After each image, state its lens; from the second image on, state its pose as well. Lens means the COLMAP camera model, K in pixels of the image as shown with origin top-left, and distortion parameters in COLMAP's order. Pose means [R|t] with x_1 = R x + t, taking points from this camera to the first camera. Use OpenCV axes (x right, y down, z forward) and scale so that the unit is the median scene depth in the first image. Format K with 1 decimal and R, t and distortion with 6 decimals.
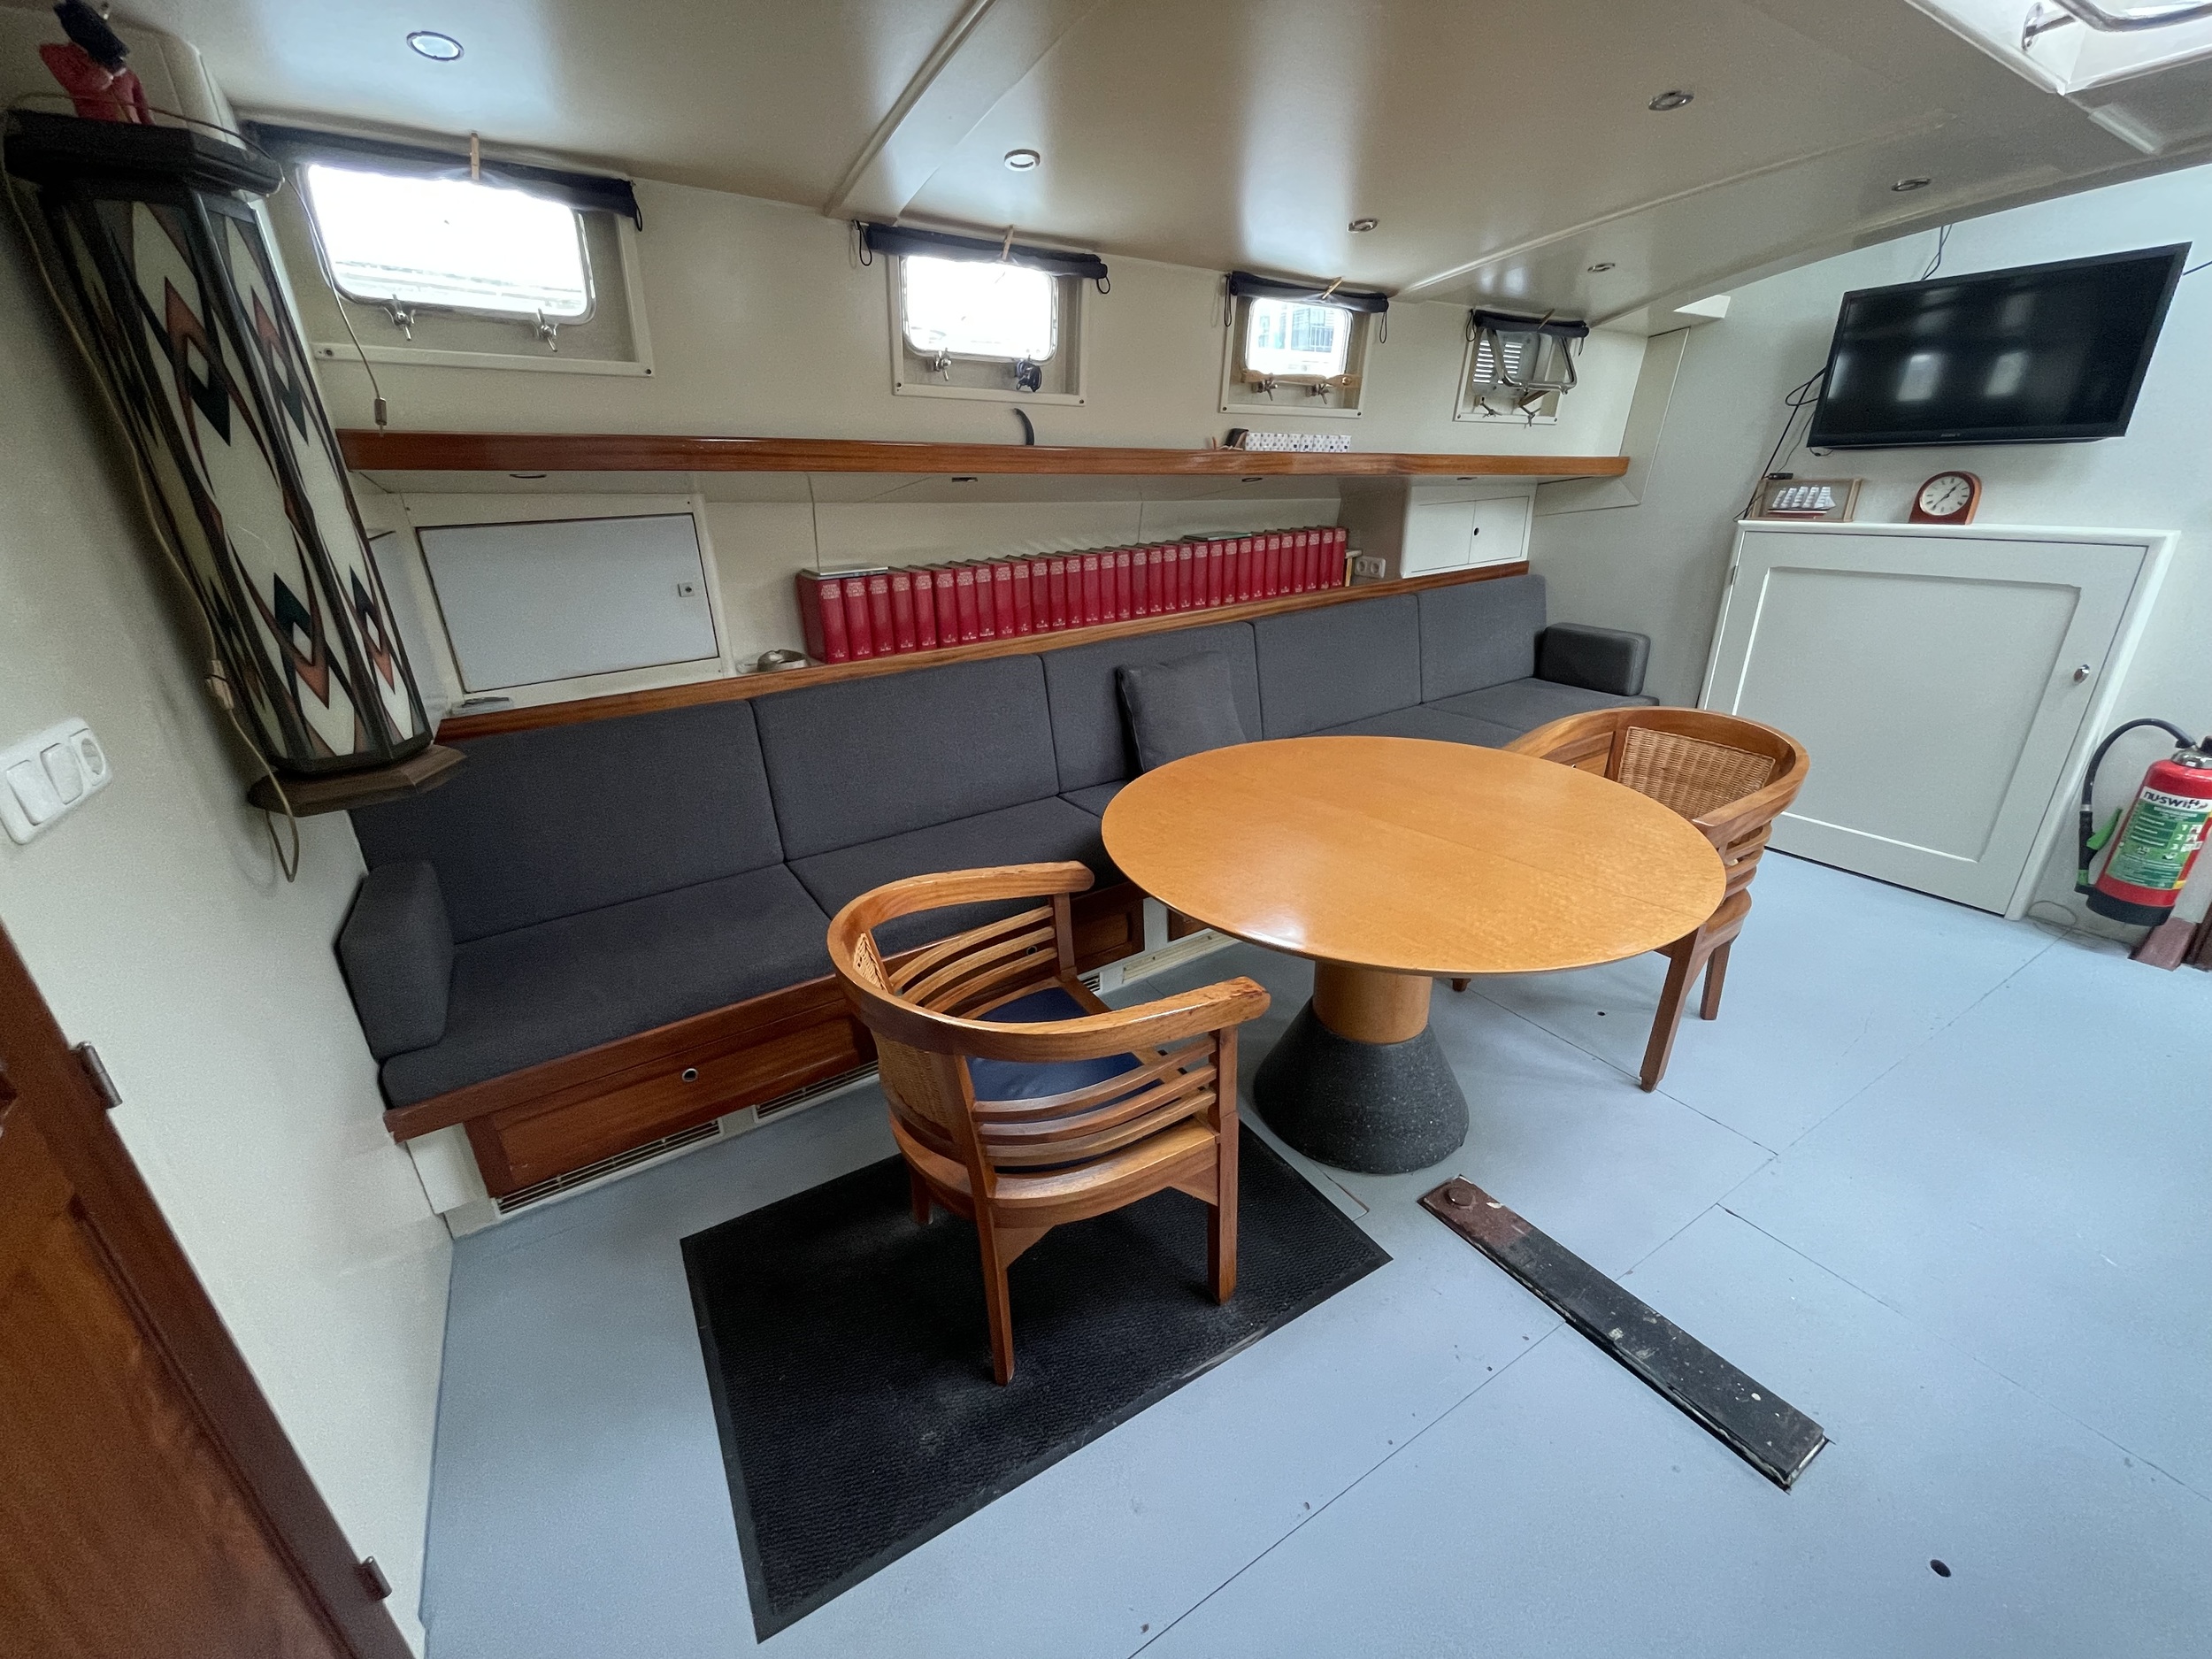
lens RADIAL K [[887.9, 0, 1103.2], [0, 887.9, 832.4], [0, 0, 1]] dist [0.002394, 0.001120]
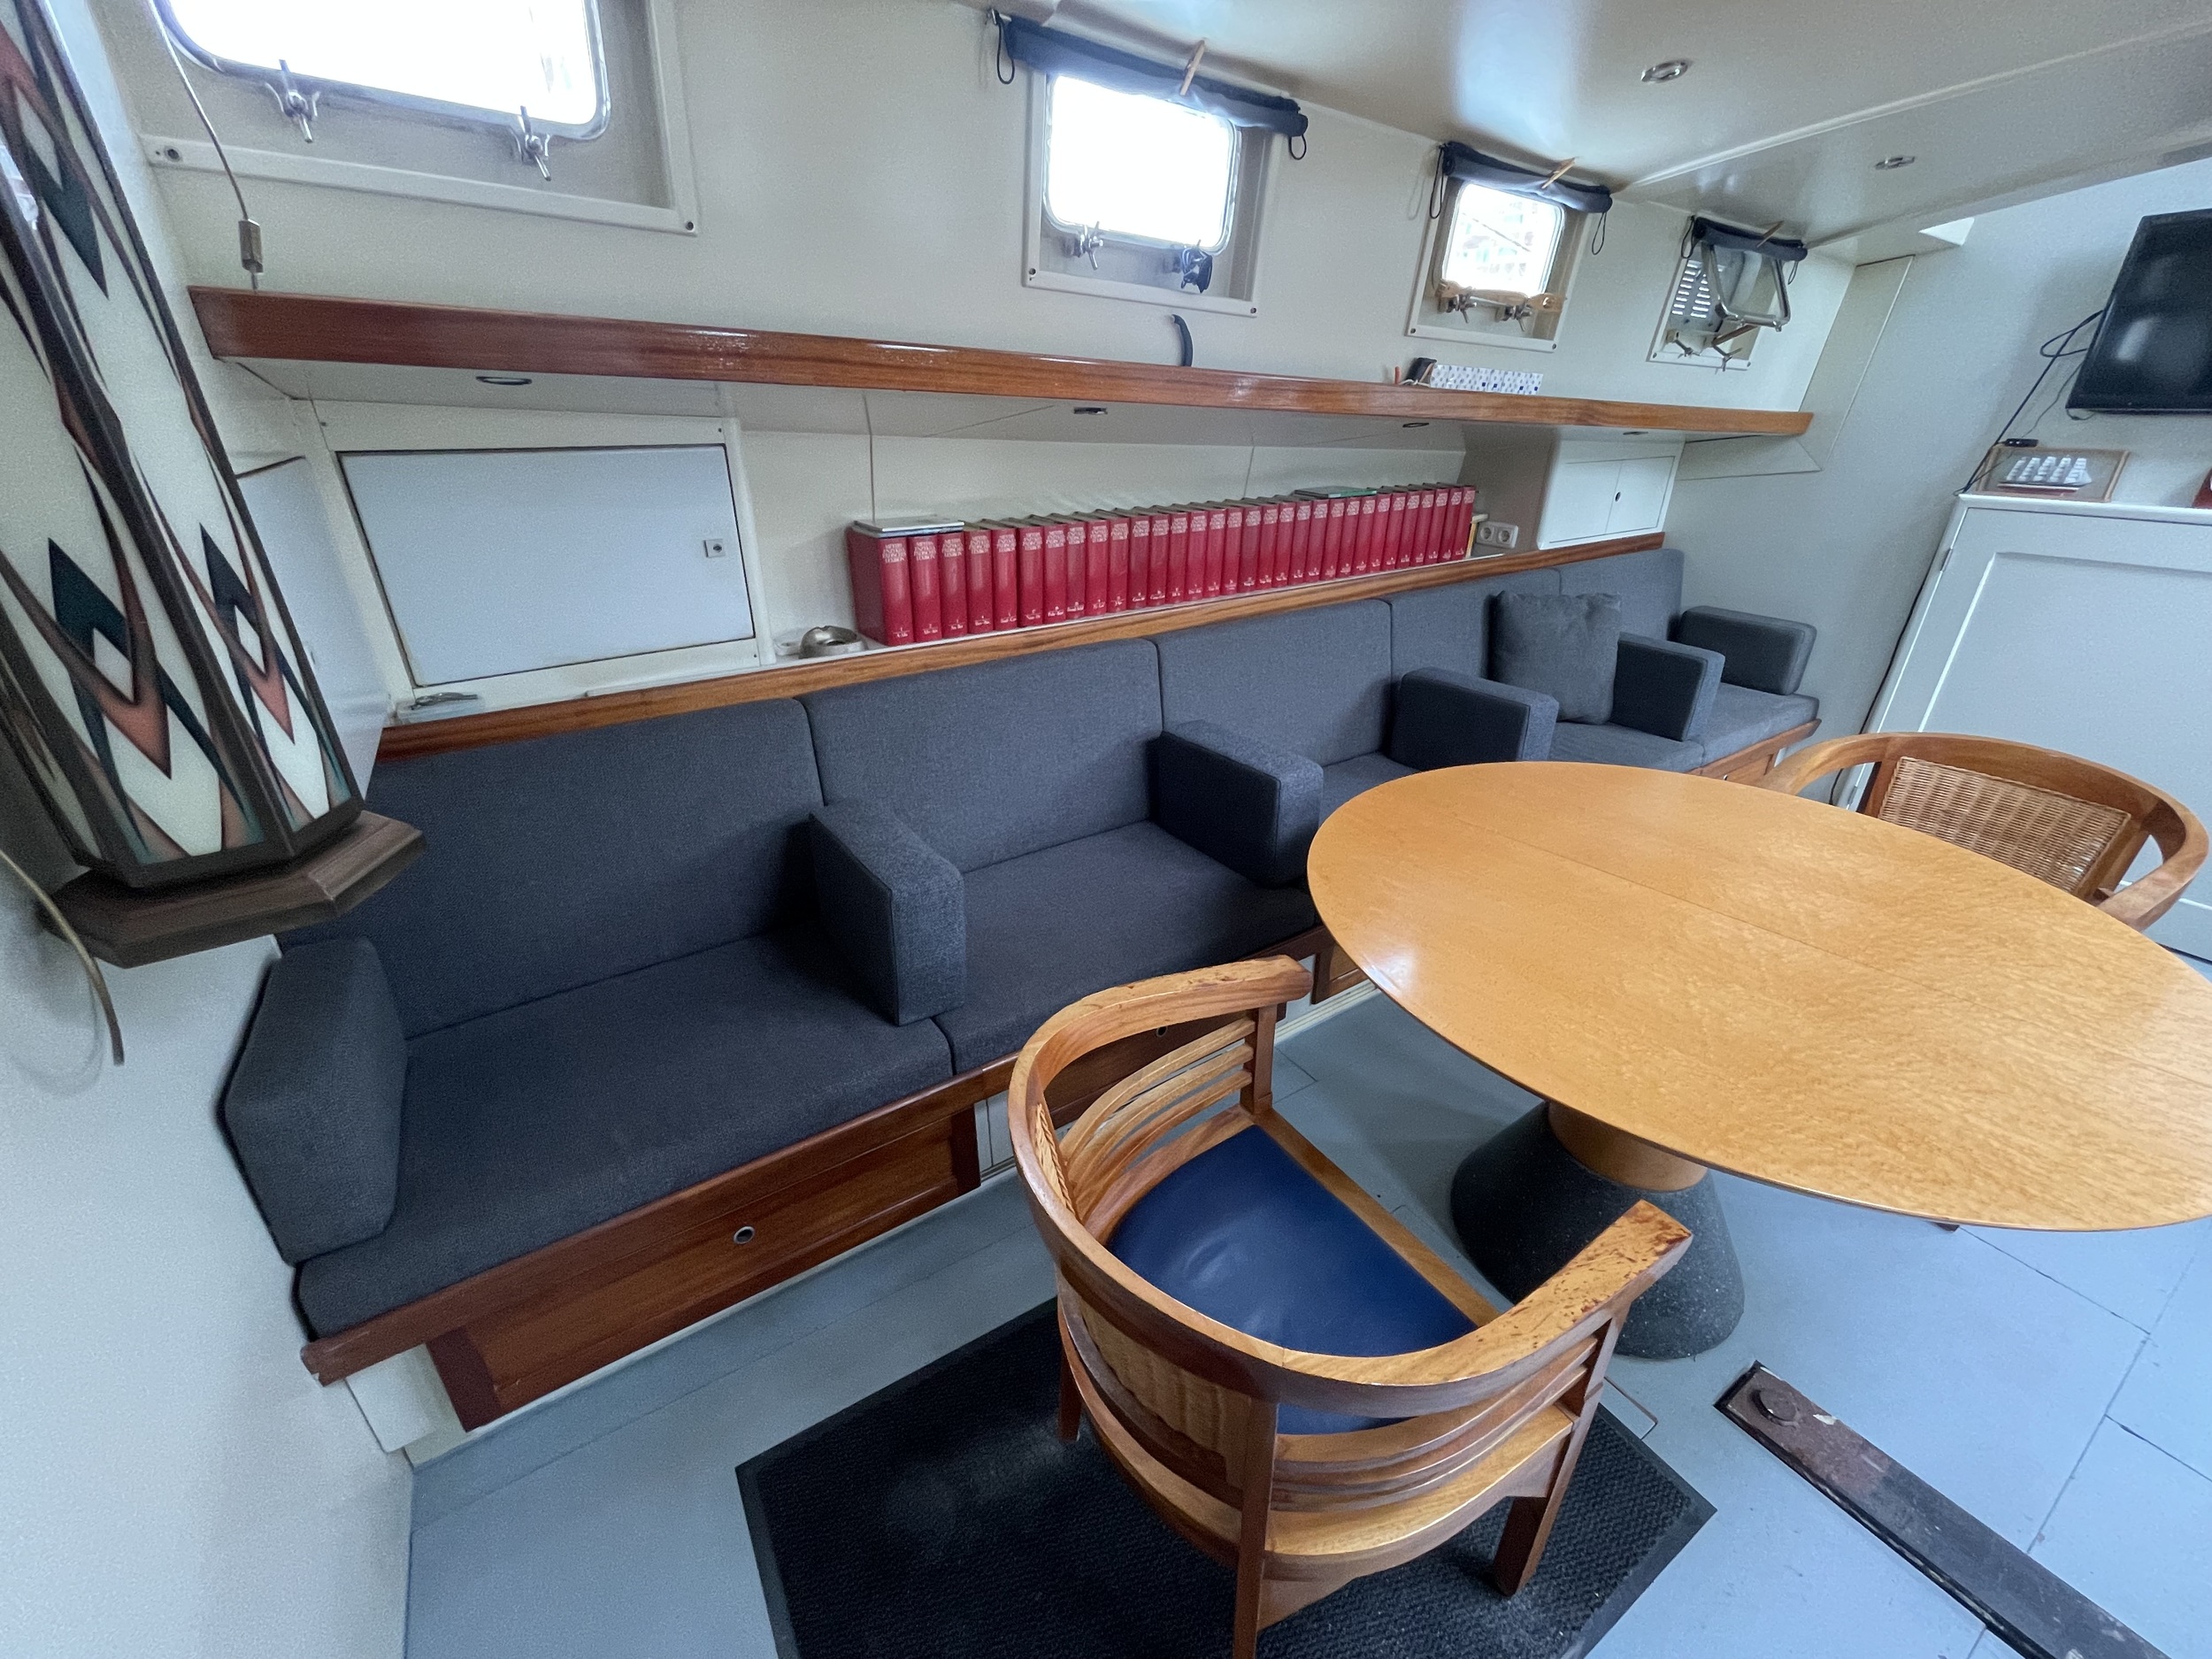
lens RADIAL K [[887.9, 0, 1105.0], [0, 887.9, 831.8], [0, 0, 1]] dist [0.002394, 0.001120]
pose [[0.999171, 0.020535, 0.035164, -0.172733], [-0.022498, 0.998156, 0.056375, -0.089383], [-0.033942, -0.057119, 0.997790, 0.241731]]
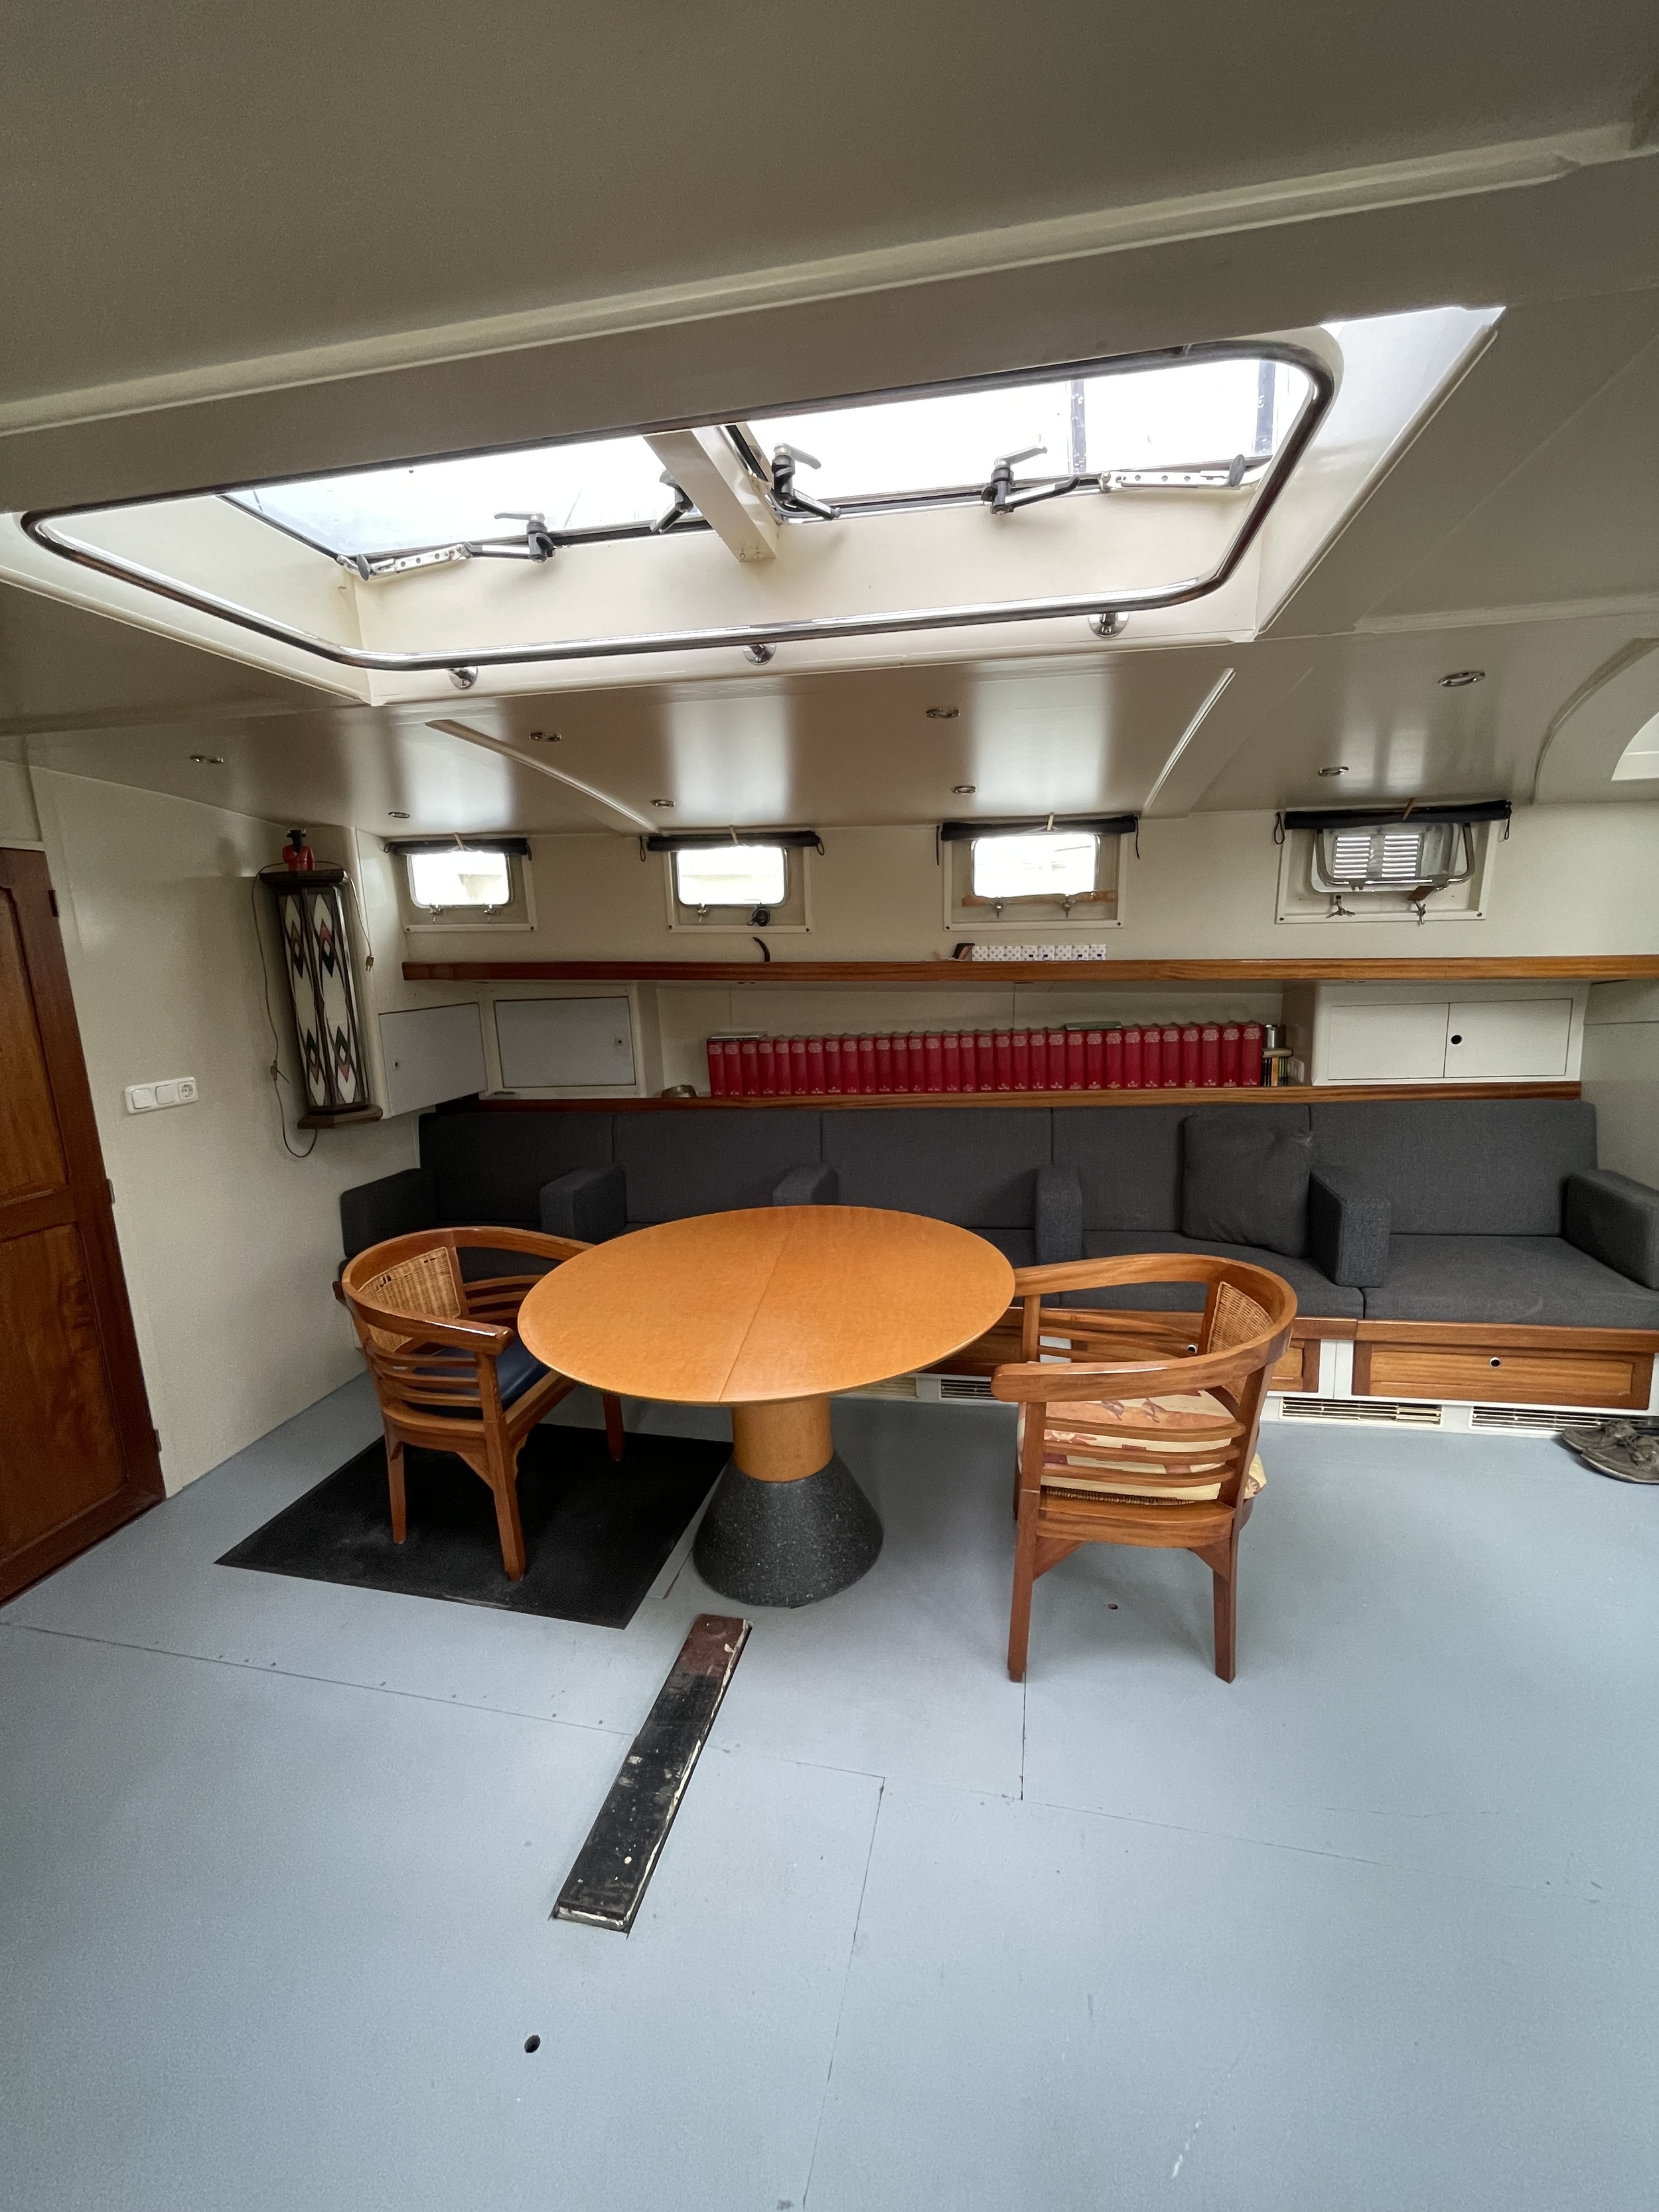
lens RADIAL K [[887.9, 0, 845.6], [0, 887.9, 1112.8], [0, 0, 1]] dist [0.002394, 0.001120]
pose [[0.720095, 0.130207, -0.681550, 0.997161], [-0.246020, 0.966334, -0.075321, -0.137722], [0.648797, 0.221913, 0.727885, 0.133051]]
